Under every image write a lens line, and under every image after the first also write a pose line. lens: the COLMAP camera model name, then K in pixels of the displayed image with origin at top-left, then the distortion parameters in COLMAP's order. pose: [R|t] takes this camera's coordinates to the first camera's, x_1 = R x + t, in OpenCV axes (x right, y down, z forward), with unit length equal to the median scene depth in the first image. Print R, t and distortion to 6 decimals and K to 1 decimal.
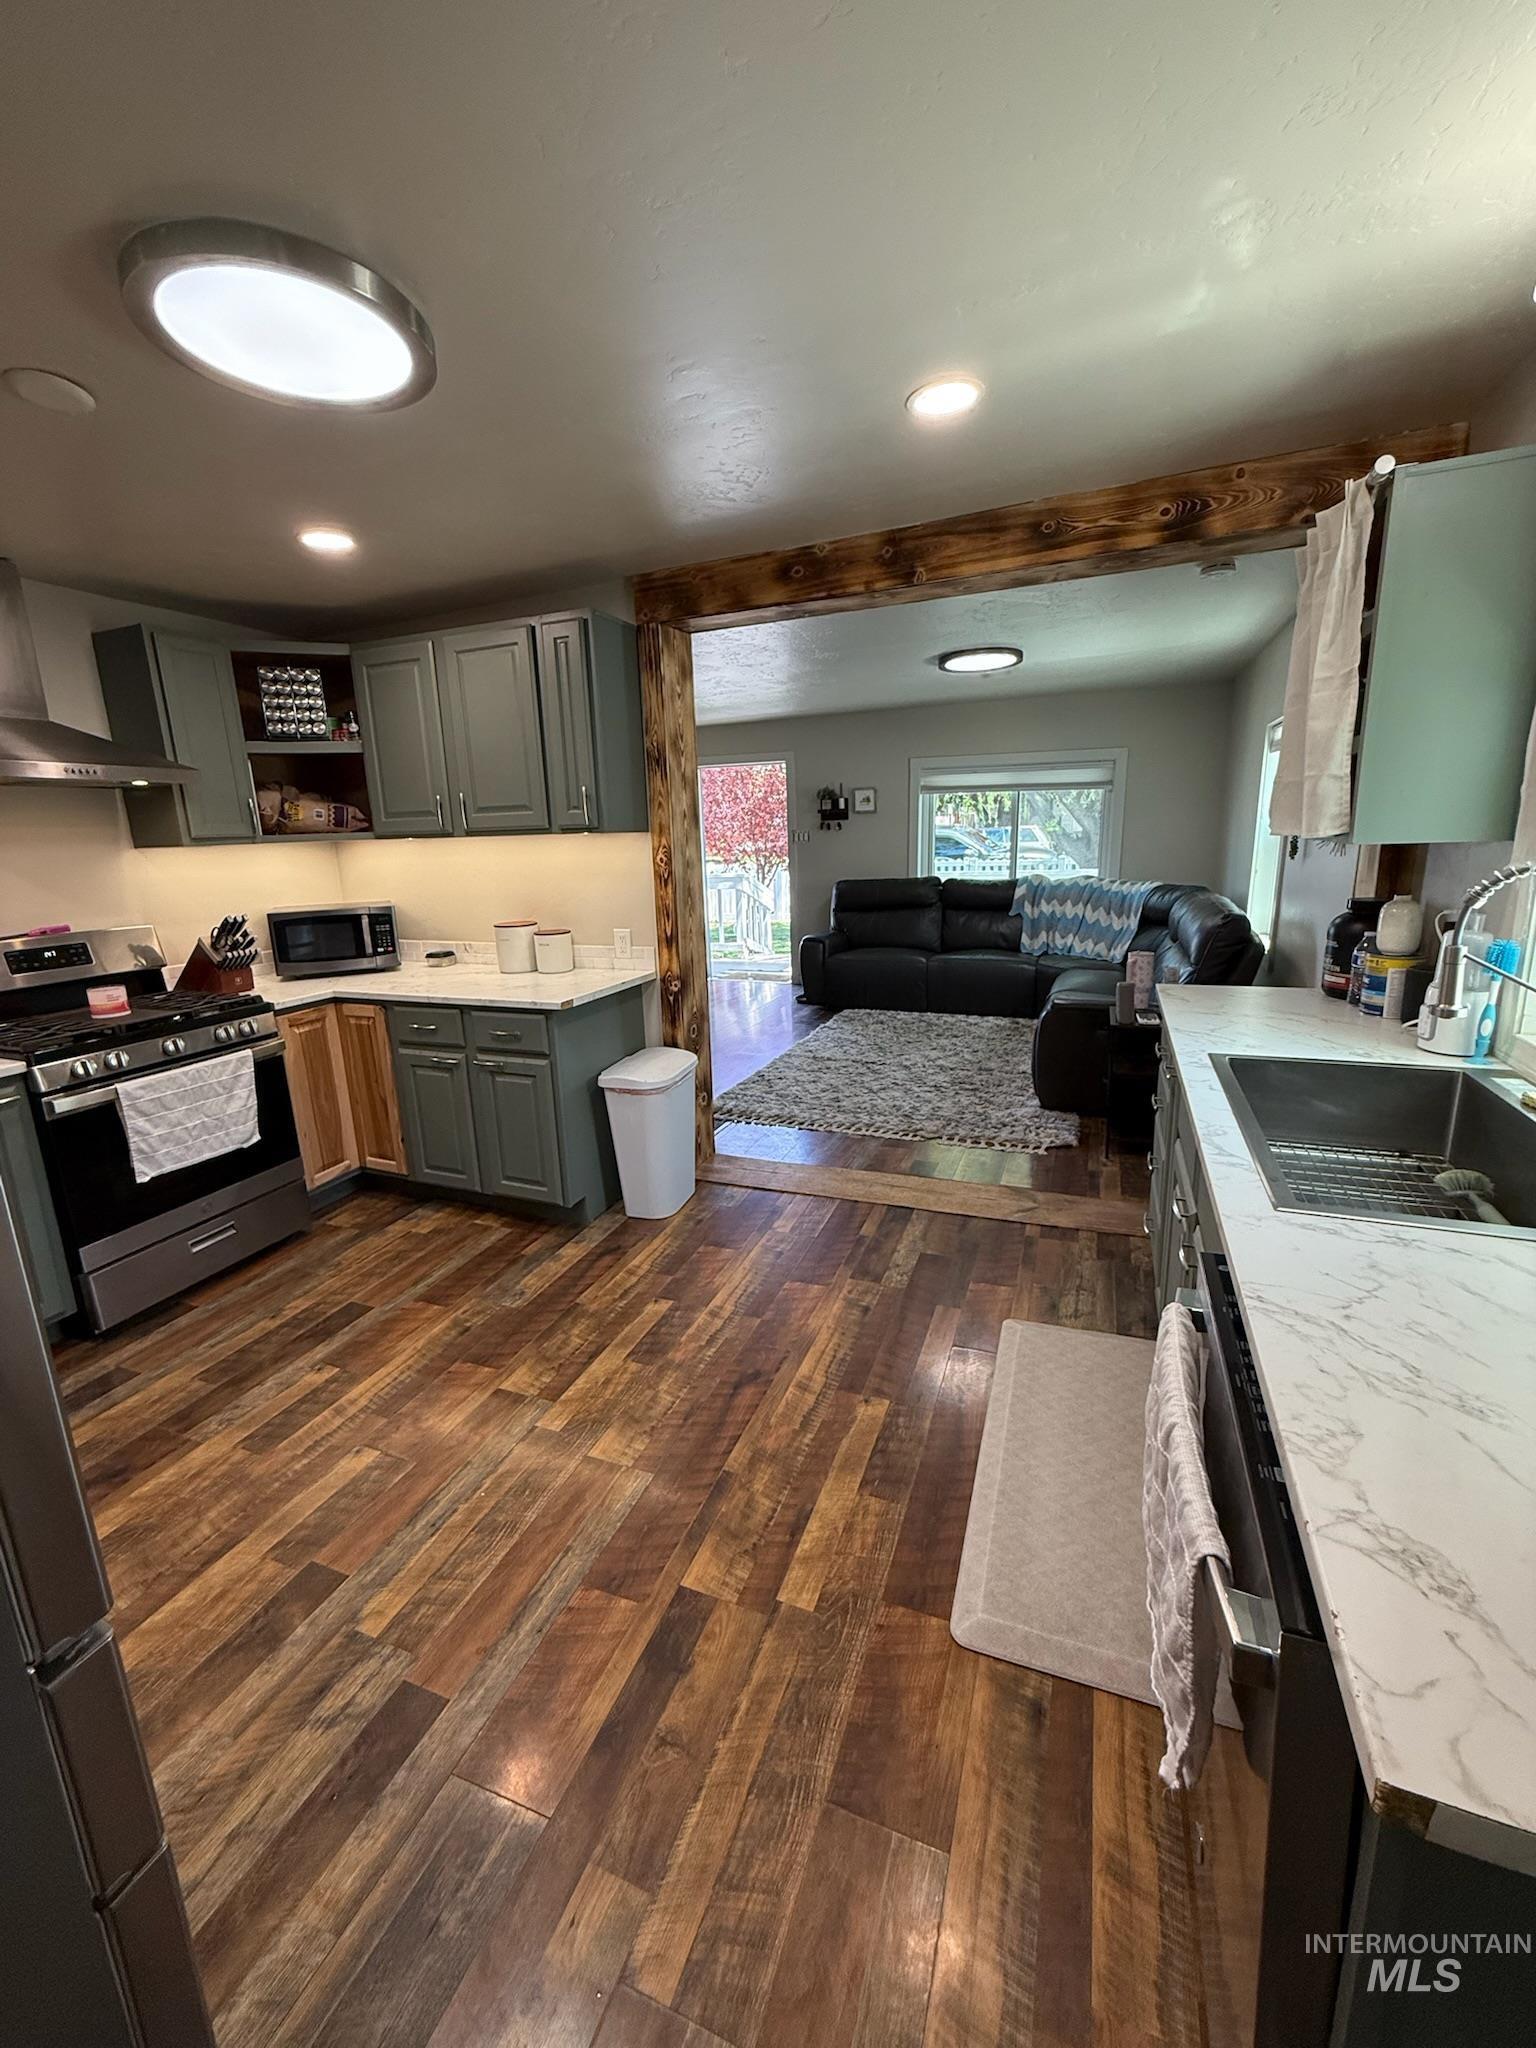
lens RADIAL K [[816.7, 0, 765.6], [0, 816.7, 1017.9], [0, 0, 1]] dist [-0.002251, 0.000829]
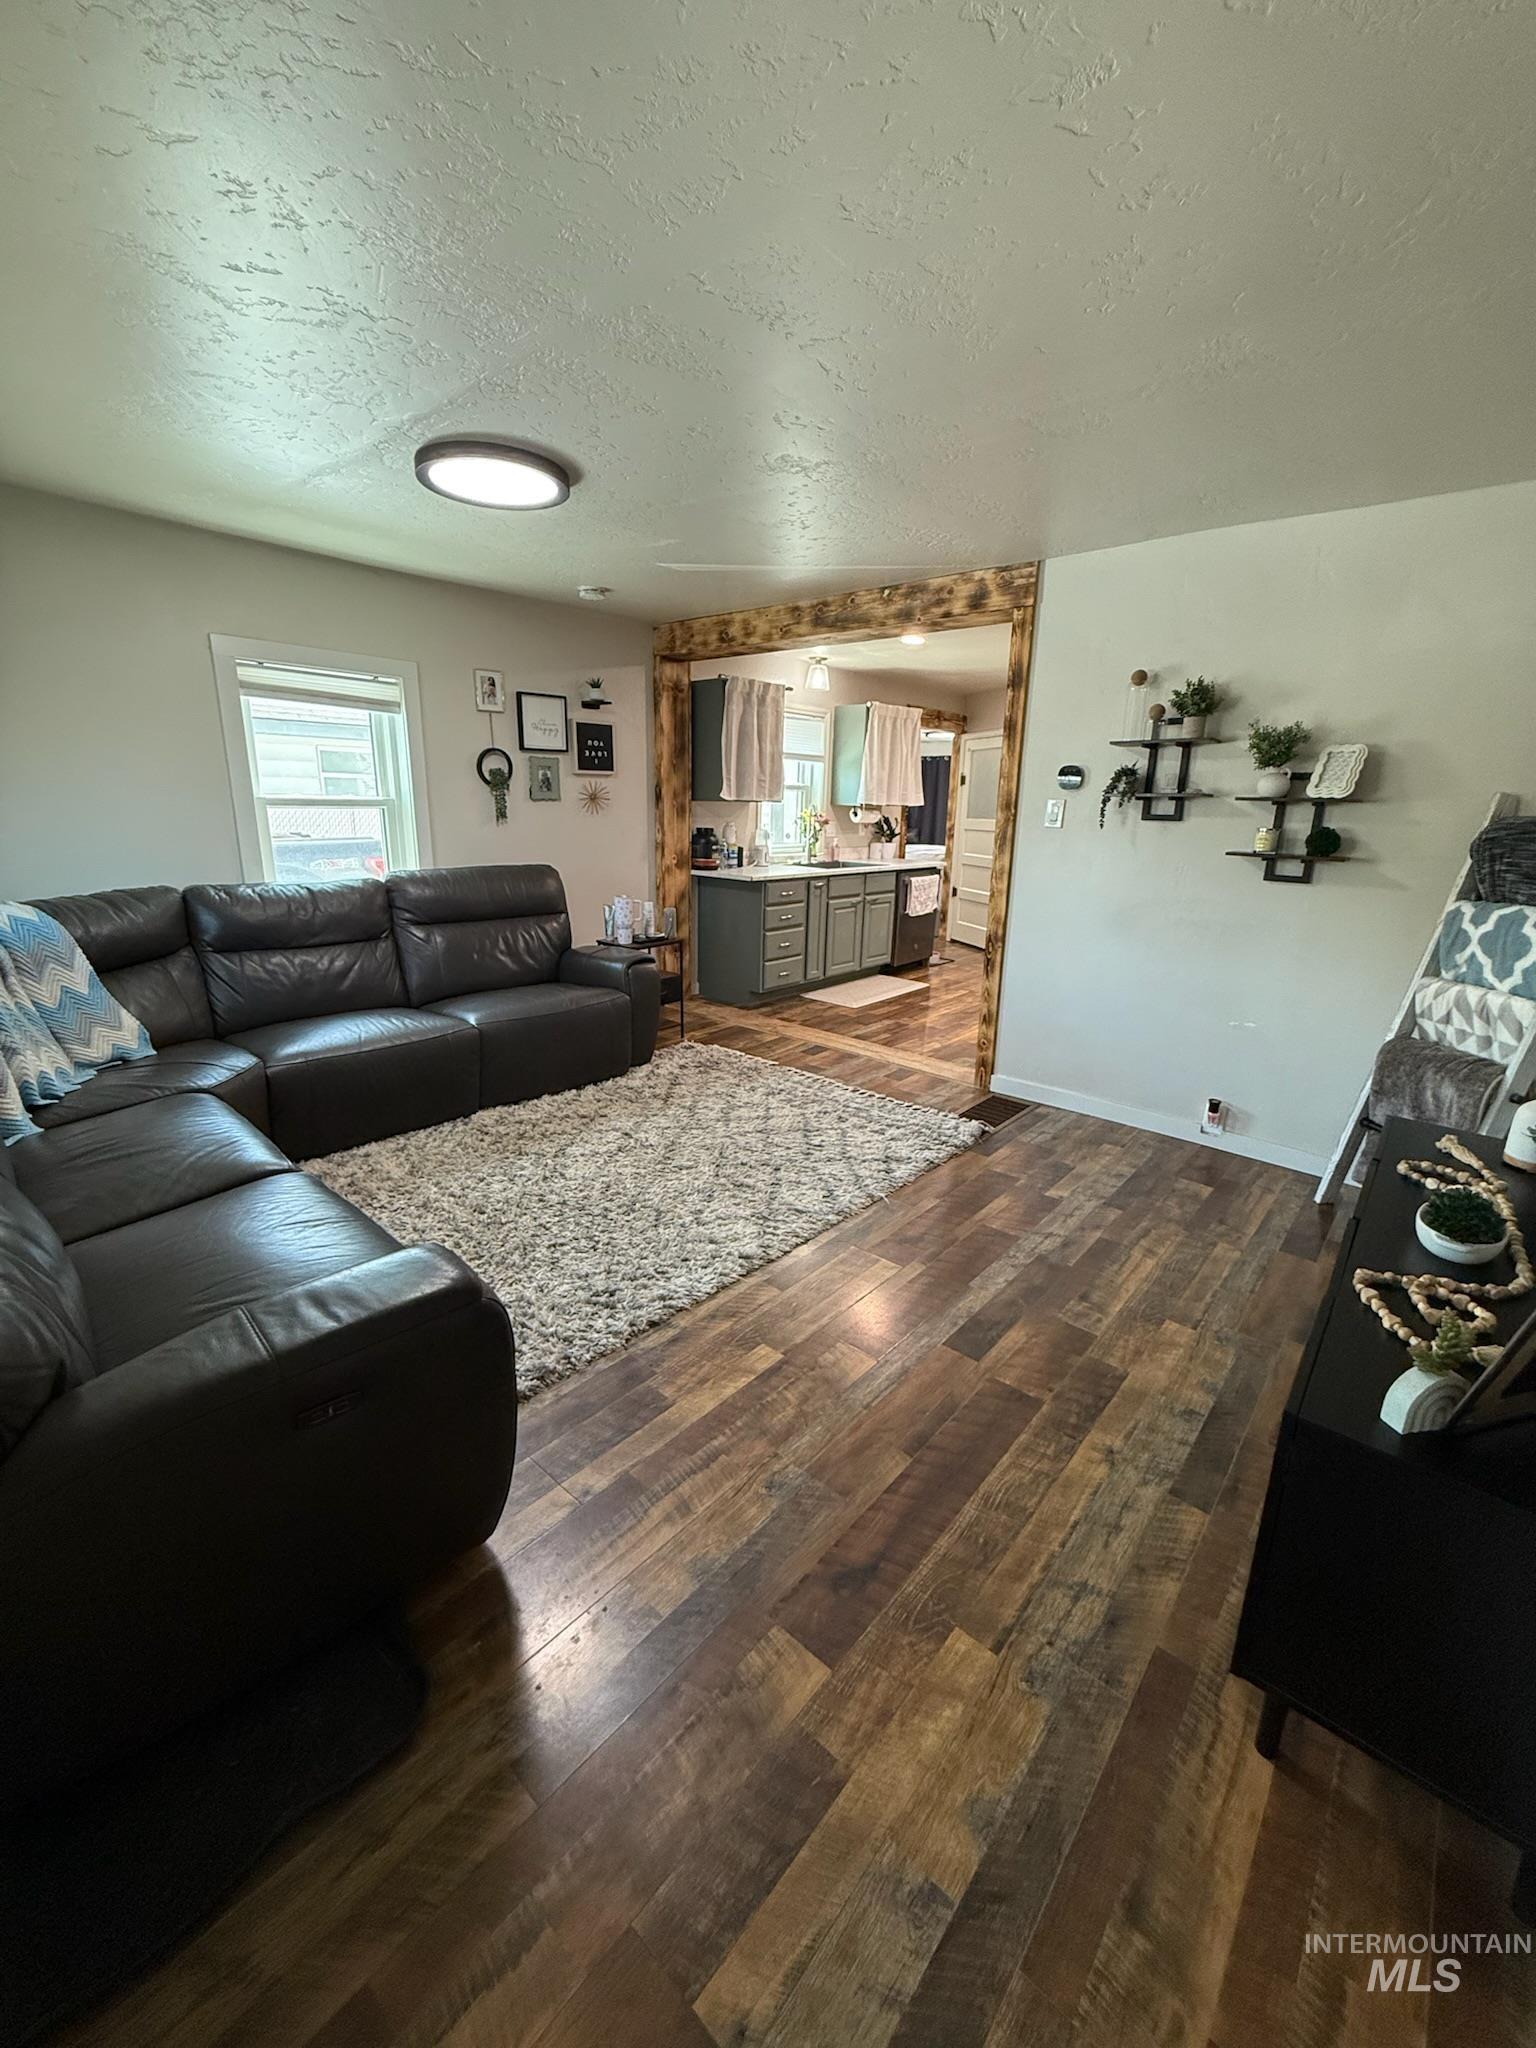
lens RADIAL K [[816.7, 0, 768.0], [0, 816.7, 1014.4], [0, 0, 1]] dist [-0.002251, 0.000829]
pose [[-0.943122, -0.069766, 0.325043, -0.182595], [0.085018, 0.894606, 0.438694, -0.516670], [-0.321391, 0.441377, -0.837791, 2.384668]]
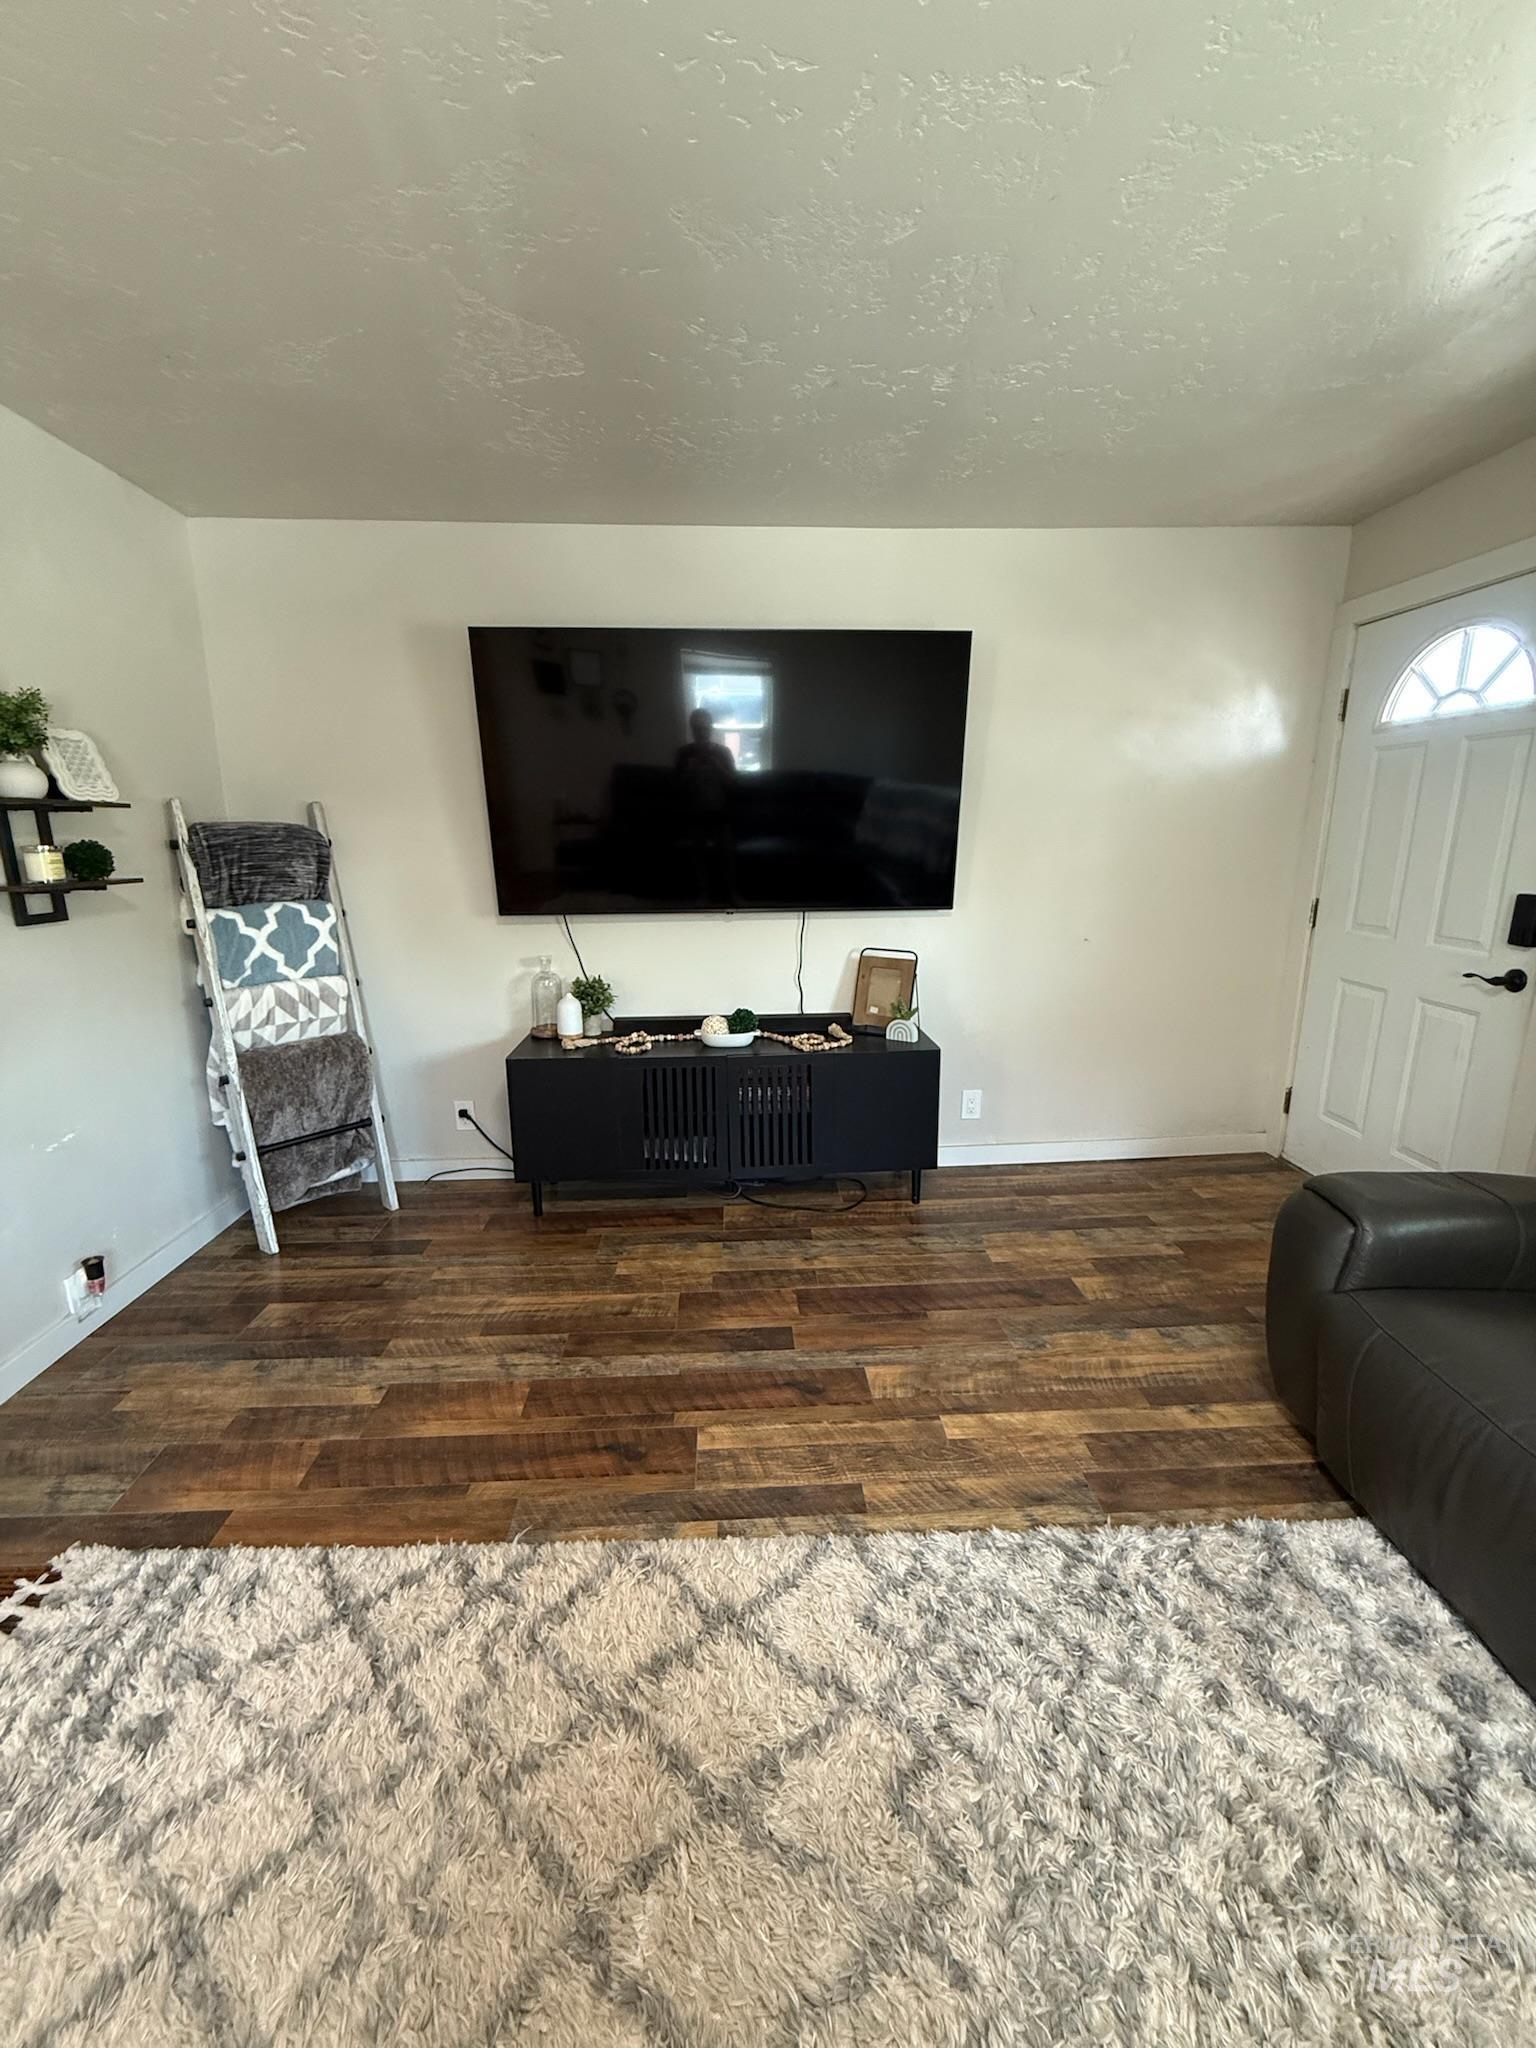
lens RADIAL K [[816.7, 0, 769.2], [0, 816.7, 1015.5], [0, 0, 1]] dist [-0.002251, 0.000829]
pose [[0.418410, 0.234313, -0.877514, 0.424569], [-0.213459, 0.964457, 0.155749, -0.329899], [0.882819, 0.122146, 0.453554, 1.505245]]
